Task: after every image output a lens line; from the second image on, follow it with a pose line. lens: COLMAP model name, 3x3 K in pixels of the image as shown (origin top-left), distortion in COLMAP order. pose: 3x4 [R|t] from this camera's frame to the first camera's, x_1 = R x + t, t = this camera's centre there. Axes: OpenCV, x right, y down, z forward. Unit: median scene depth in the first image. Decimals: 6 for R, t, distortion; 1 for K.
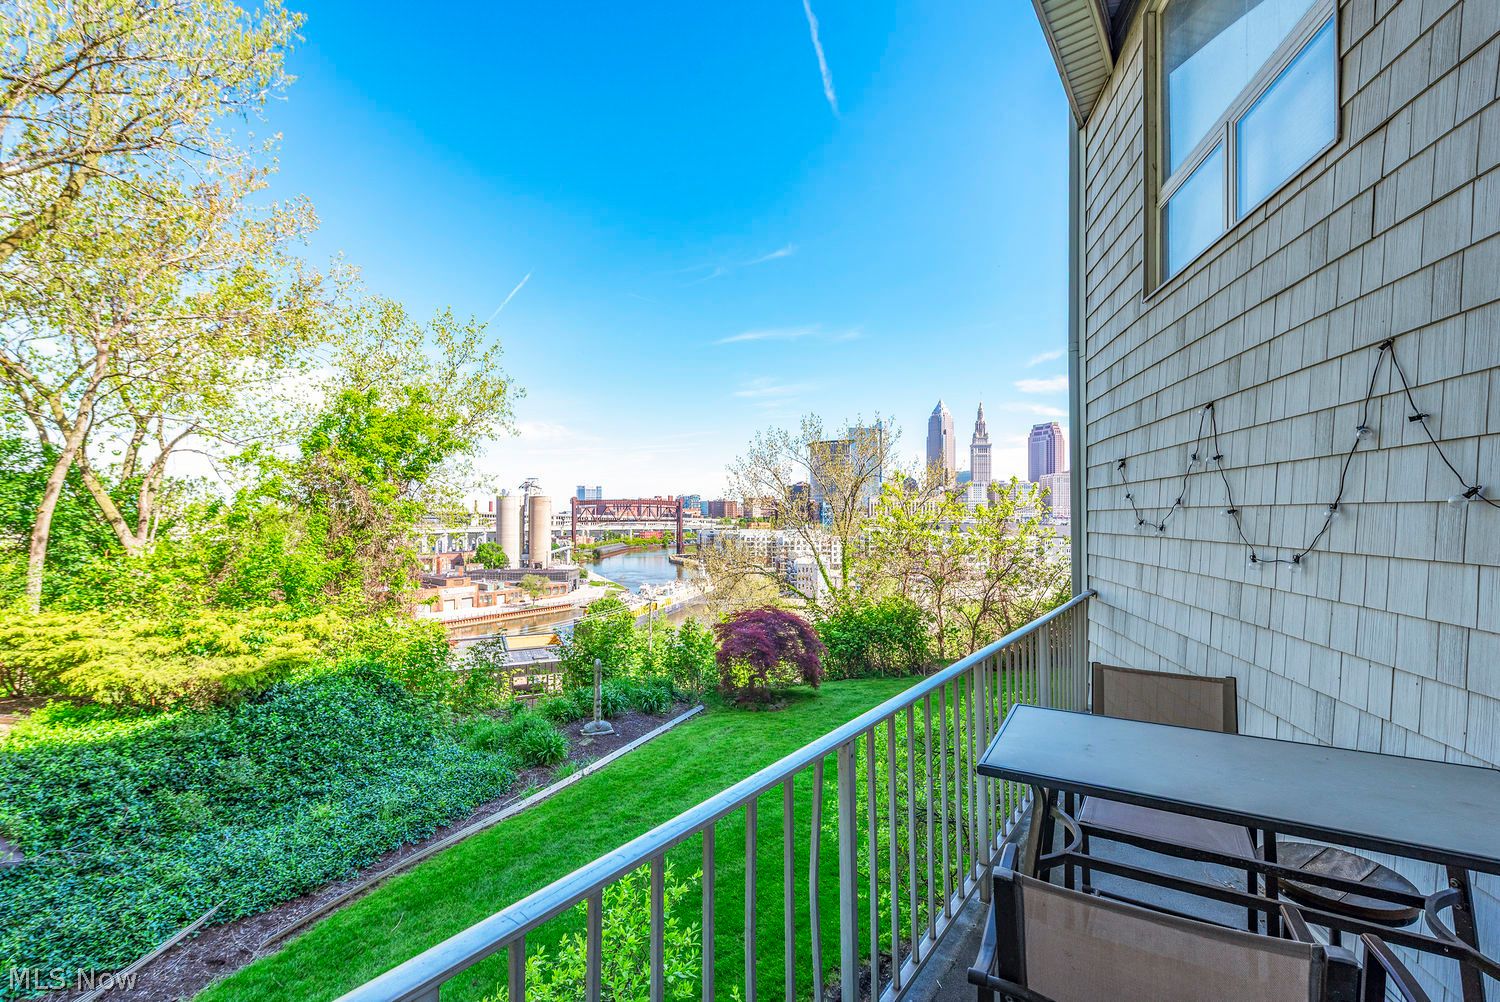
lens RADIAL K [[648.2, 0, 746.2], [0, 648.2, 509.2], [0, 0, 1]] dist [0.001791, -0.000247]
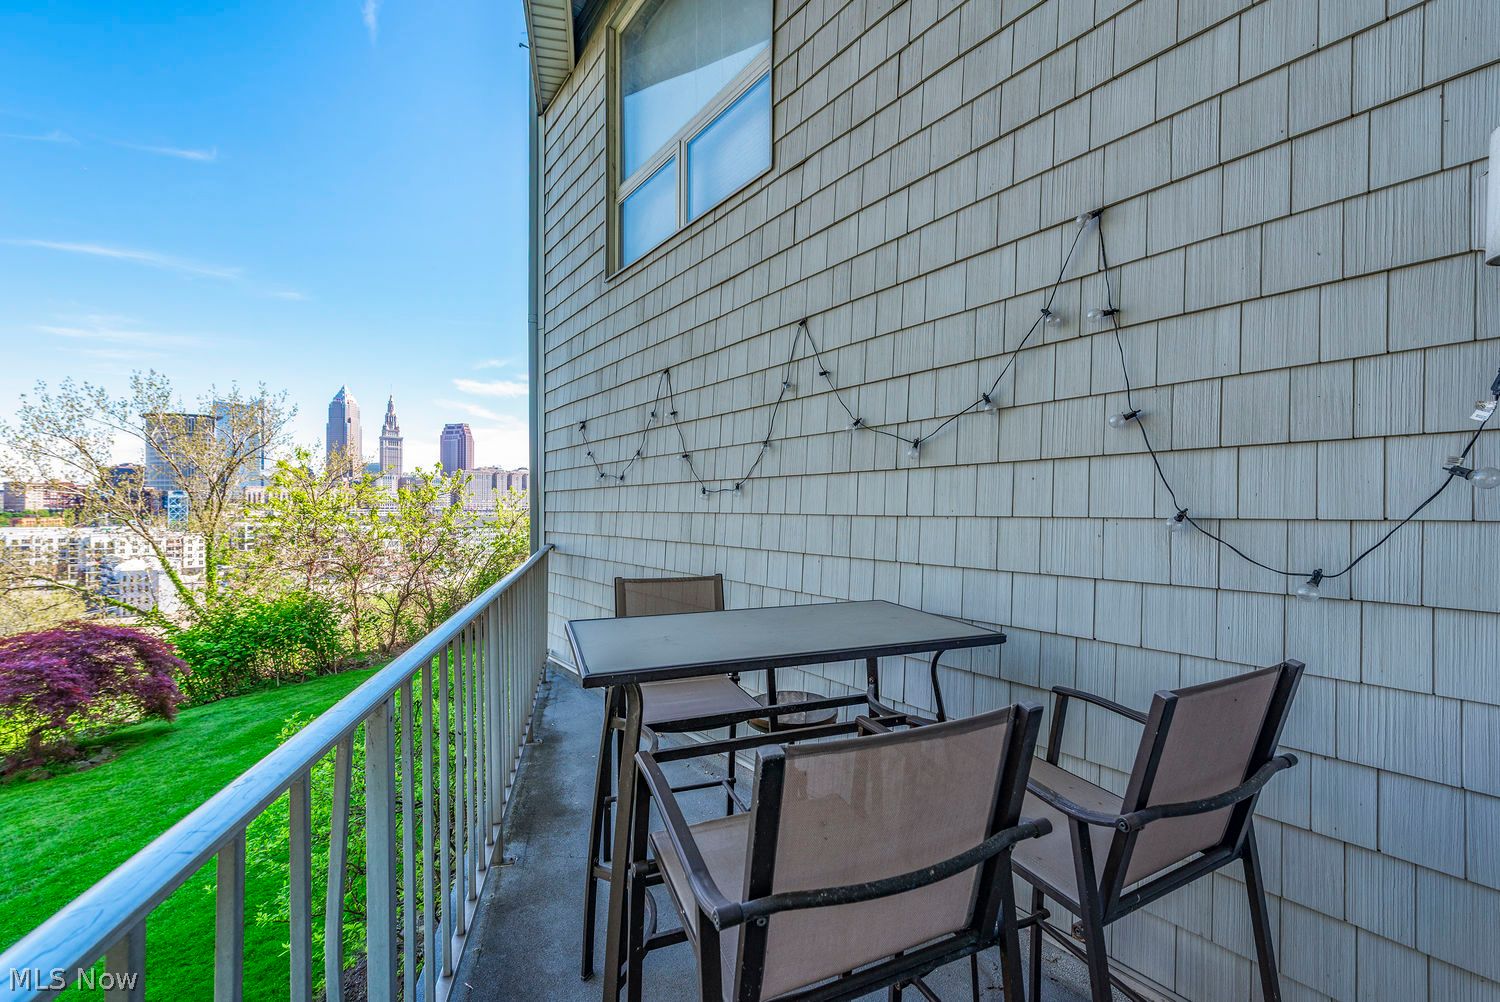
lens RADIAL K [[585.2, 0, 748.7], [0, 585.2, 508.9], [0, 0, 1]] dist [0.012190, -0.002581]
pose [[0.625261, 0.001183, 0.780415, -0.007303], [-0.008607, 0.999948, 0.005380, 0.015399], [-0.780368, -0.010081, 0.625239, 0.032858]]
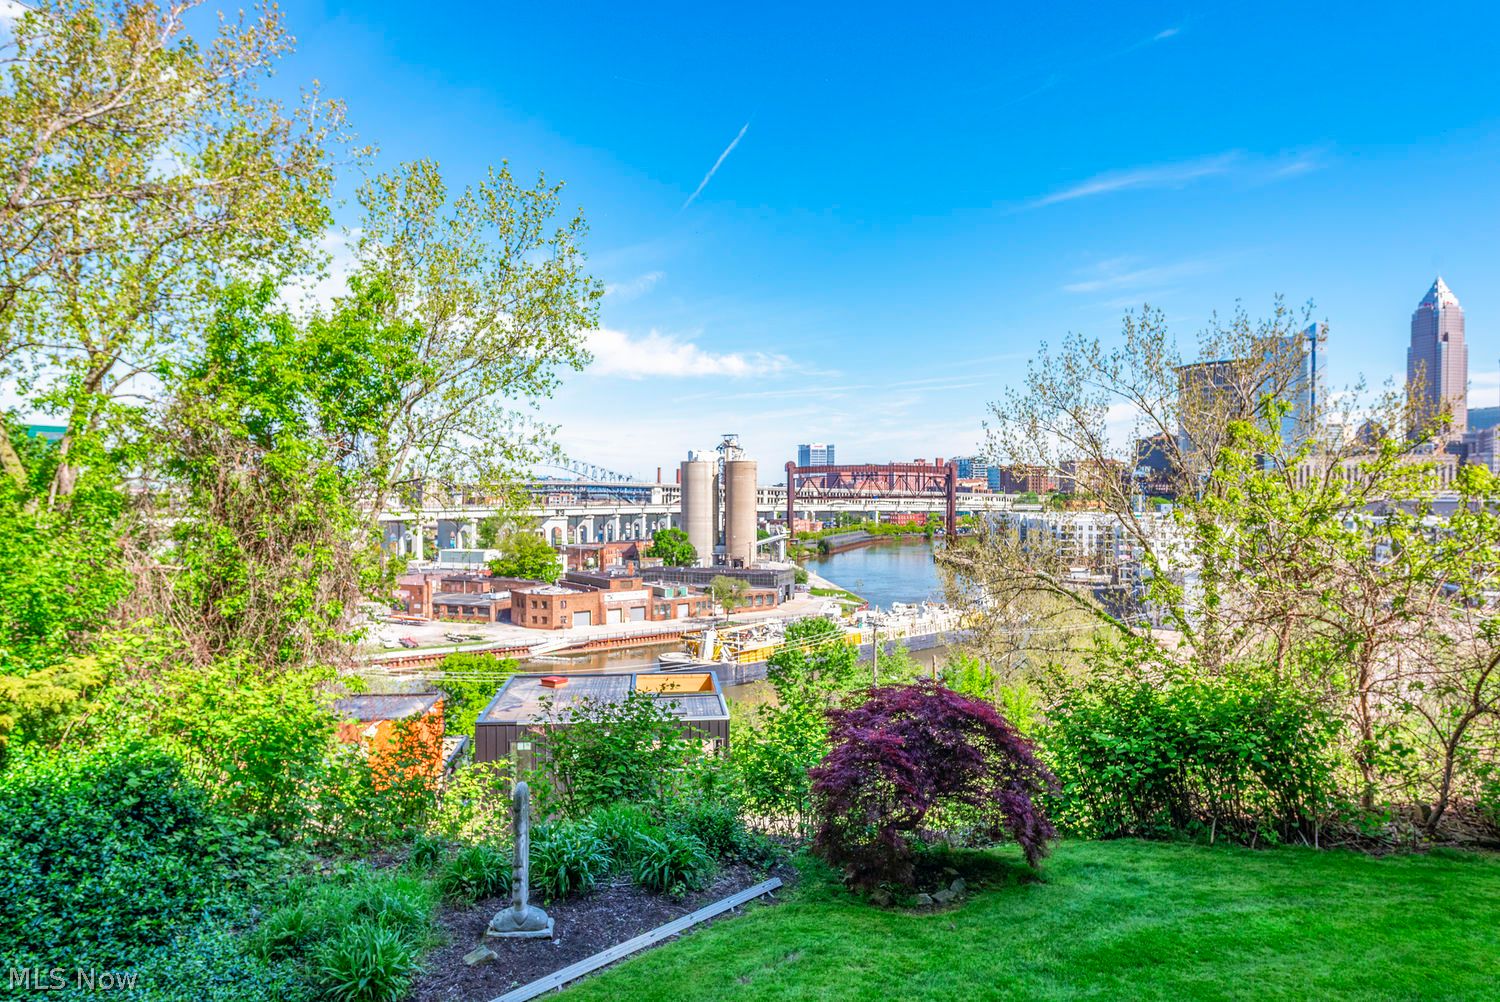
lens RADIAL K [[984.0, 0, 749.5], [0, 984.0, 506.1], [0, 0, 1]] dist [0.038747, -0.046688]
pose [[0.950833, 0.005111, -0.309663, 0.106134], [0.003240, 0.999645, 0.026449, 0.001076], [0.309689, -0.026152, 0.950478, 0.217704]]
